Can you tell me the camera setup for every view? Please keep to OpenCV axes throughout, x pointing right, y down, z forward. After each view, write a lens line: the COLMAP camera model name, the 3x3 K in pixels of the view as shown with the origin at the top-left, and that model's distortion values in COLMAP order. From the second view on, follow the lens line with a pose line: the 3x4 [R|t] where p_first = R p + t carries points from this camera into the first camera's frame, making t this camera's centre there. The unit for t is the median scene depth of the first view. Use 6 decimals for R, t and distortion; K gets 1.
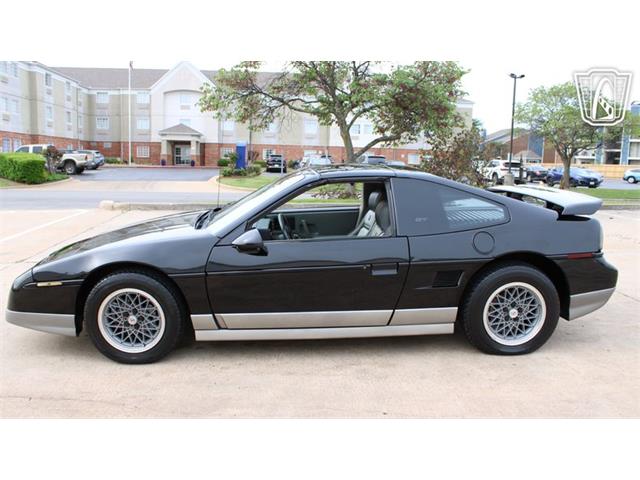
lens RADIAL K [[537.6, 0, 319.3], [0, 537.6, 242.4], [0, 0, 1]] dist [-0.128715, 0.090474]
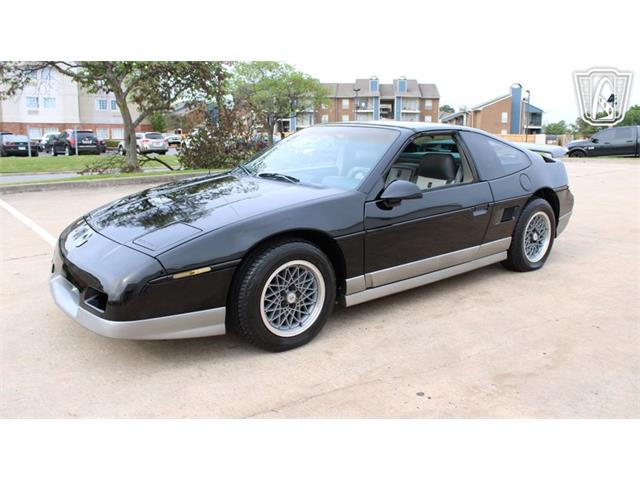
lens RADIAL K [[532.3, 0, 319.2], [0, 532.3, 255.1], [0, 0, 1]] dist [-0.146485, 0.116777]
pose [[0.817273, -0.143796, 0.558021, -0.766831], [0.102498, 0.989199, 0.104788, -0.007223], [-0.567062, -0.028445, 0.823184, 0.259920]]
